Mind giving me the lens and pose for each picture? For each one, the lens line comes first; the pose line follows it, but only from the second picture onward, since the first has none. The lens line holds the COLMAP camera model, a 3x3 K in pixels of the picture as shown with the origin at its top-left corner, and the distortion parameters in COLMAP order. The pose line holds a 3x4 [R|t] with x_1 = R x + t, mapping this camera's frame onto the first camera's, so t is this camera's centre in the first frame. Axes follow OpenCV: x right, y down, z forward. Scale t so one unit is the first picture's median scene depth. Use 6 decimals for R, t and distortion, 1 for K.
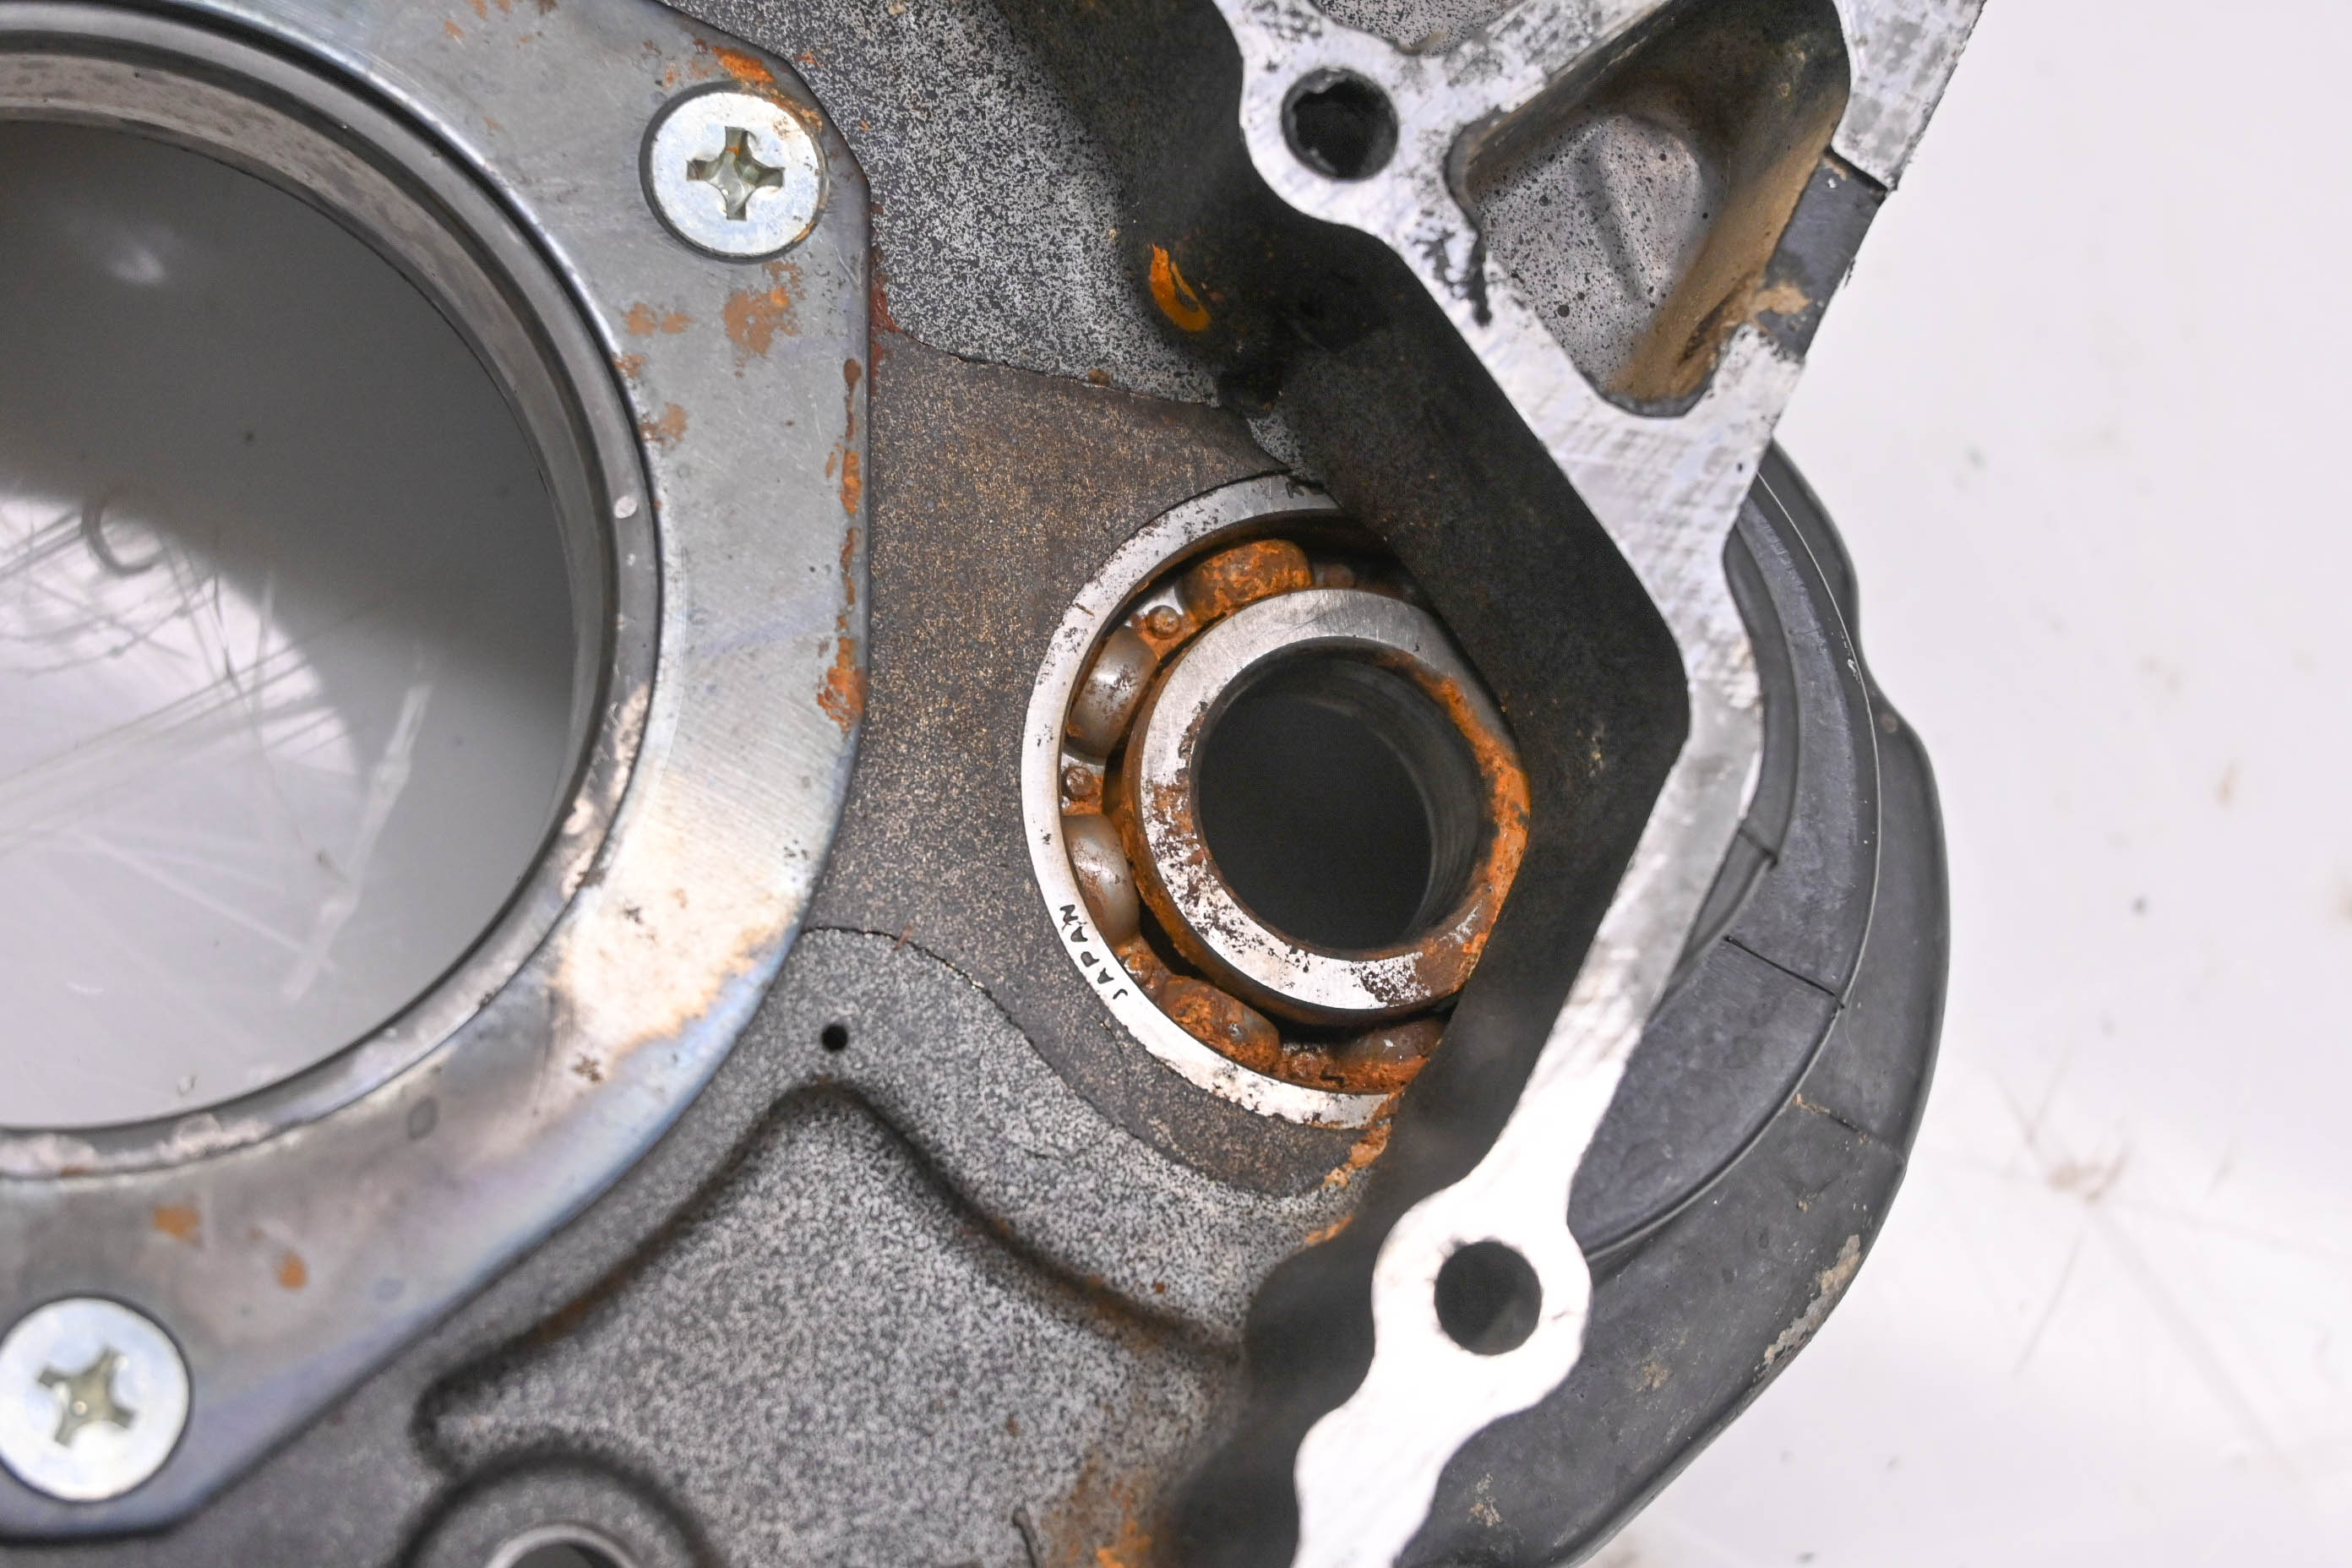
lens RADIAL K [[4881.6, 0, 1183.1], [0, 4881.6, 768.1], [0, 0, 1]] dist [0.003413, 0.000000]
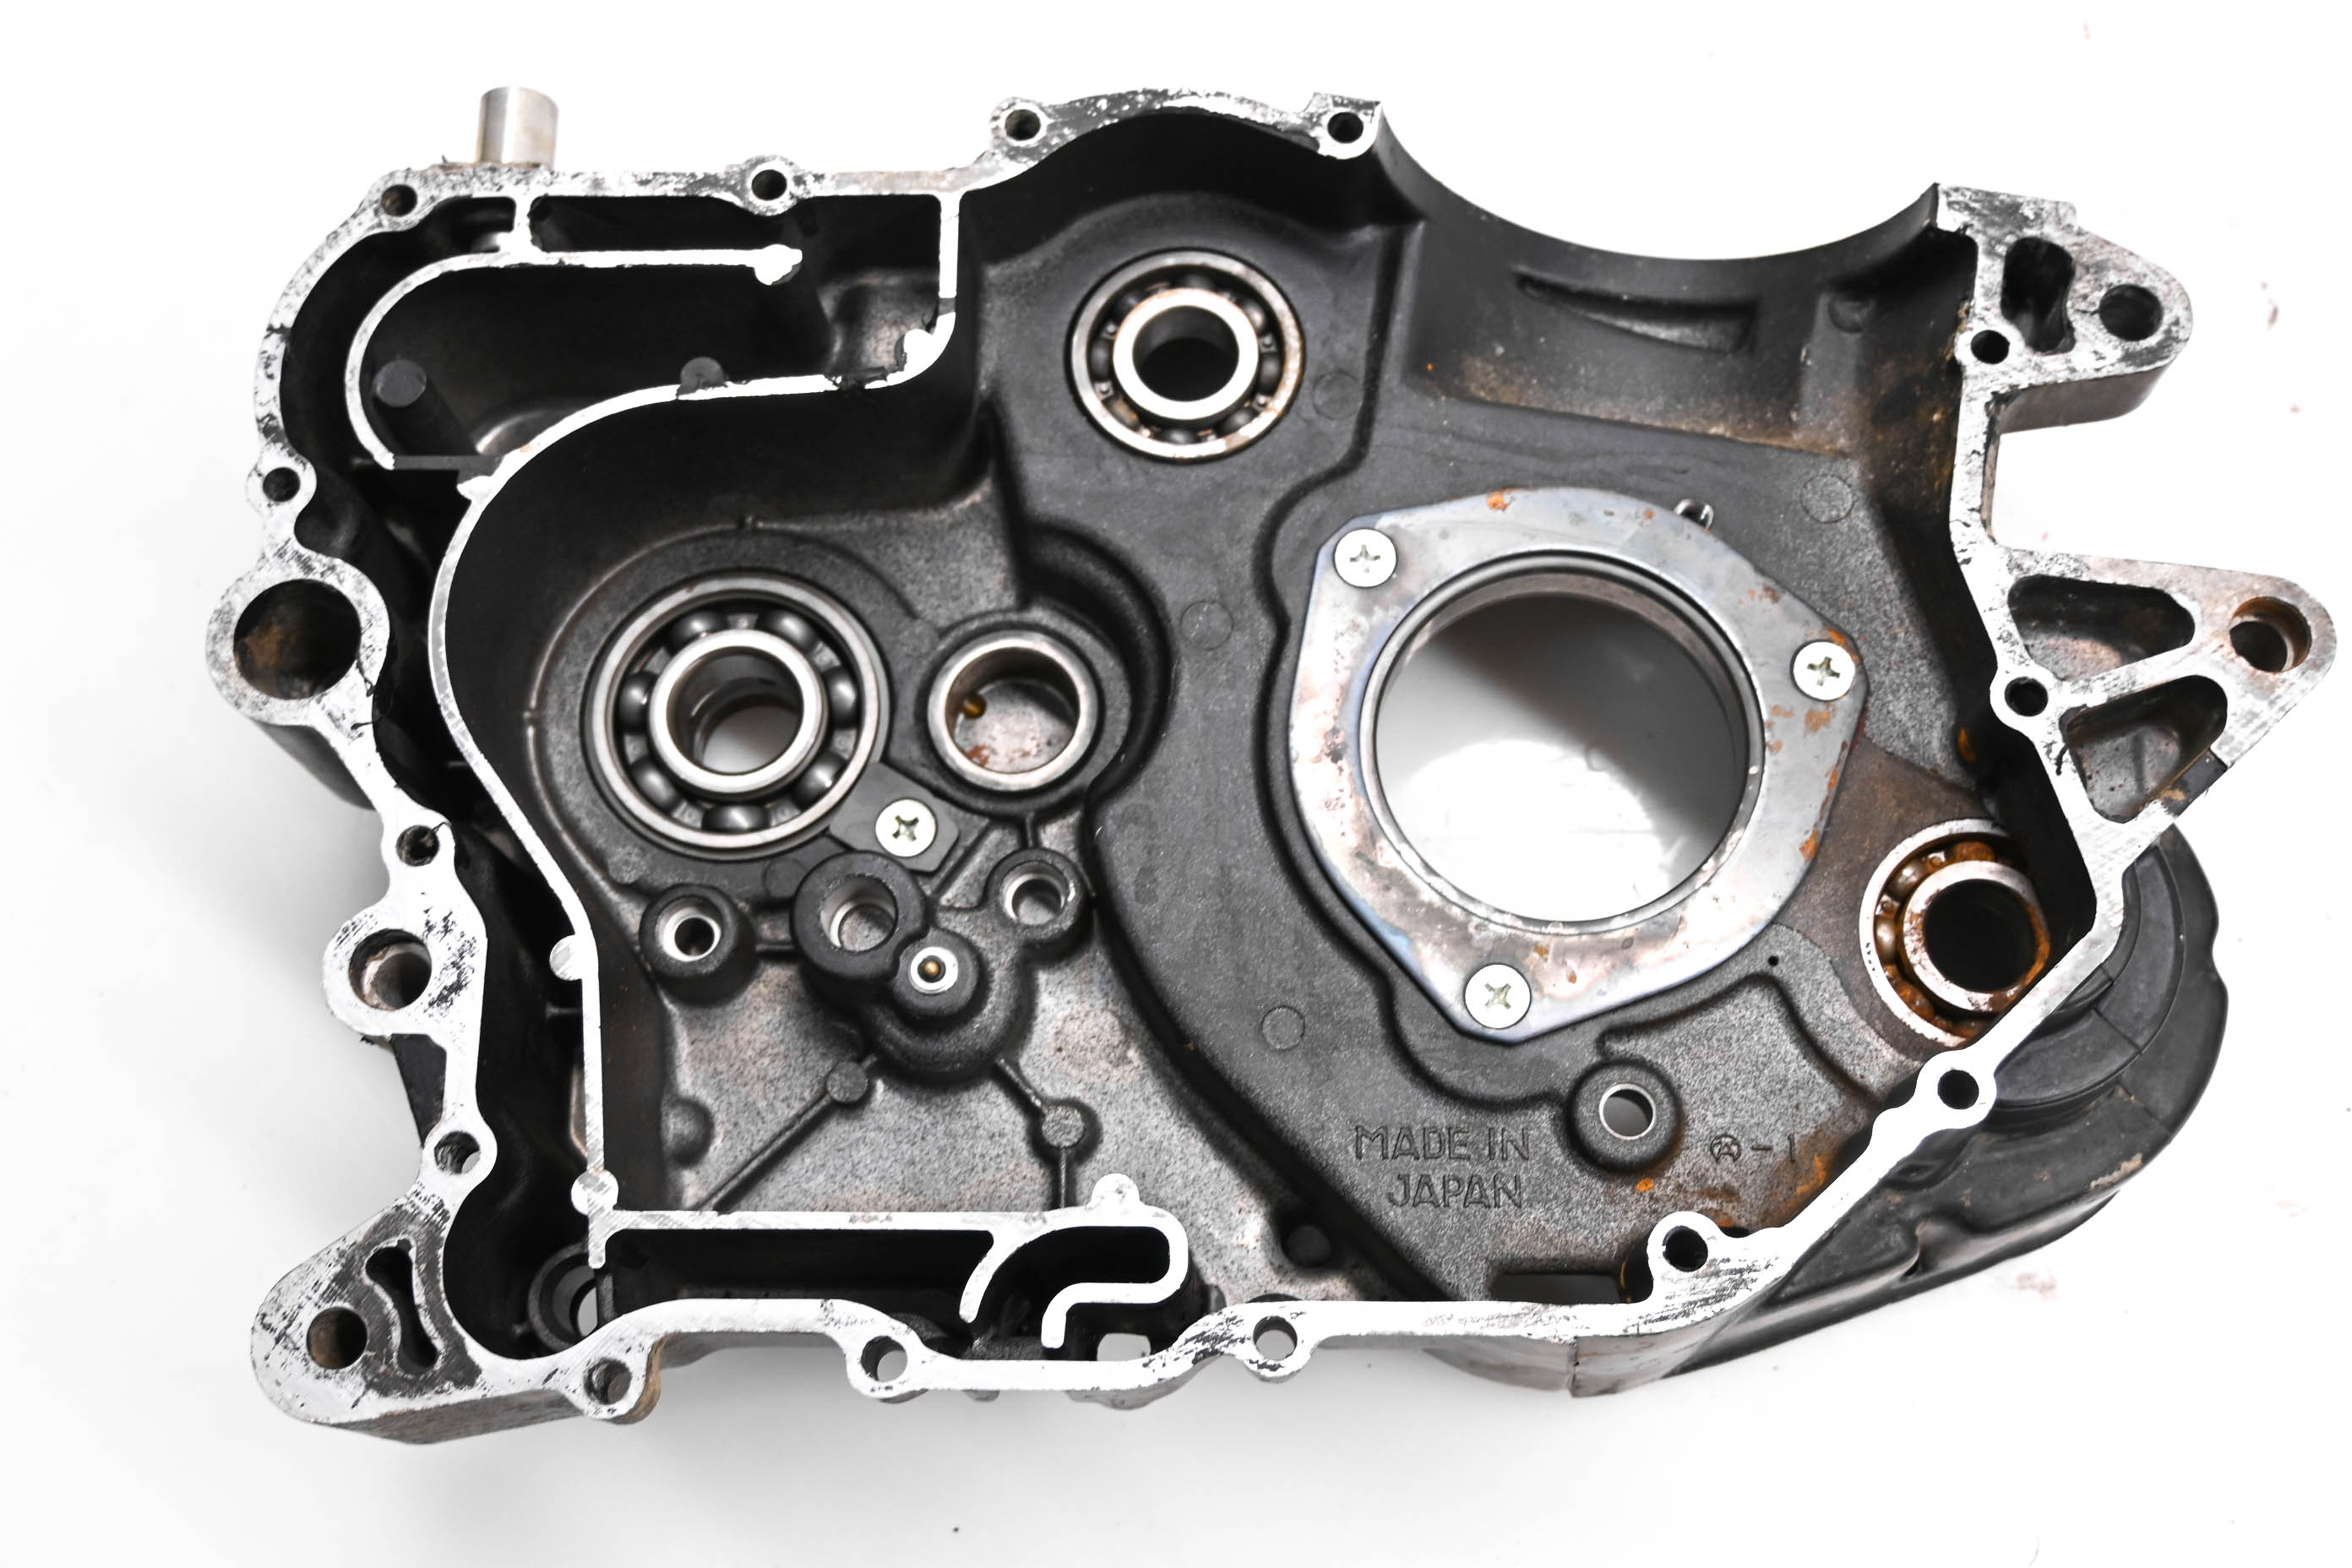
lens RADIAL K [[2781.0, 0, 1184.9], [0, 2781.0, 791.1], [0, 0, 1]] dist [-0.012939, 0.000000]
pose [[0.891851, 0.236919, -0.385318, 0.226198], [-0.275545, 0.960118, -0.047428, 0.131234], [0.358714, 0.148471, 0.921564, -0.654265]]
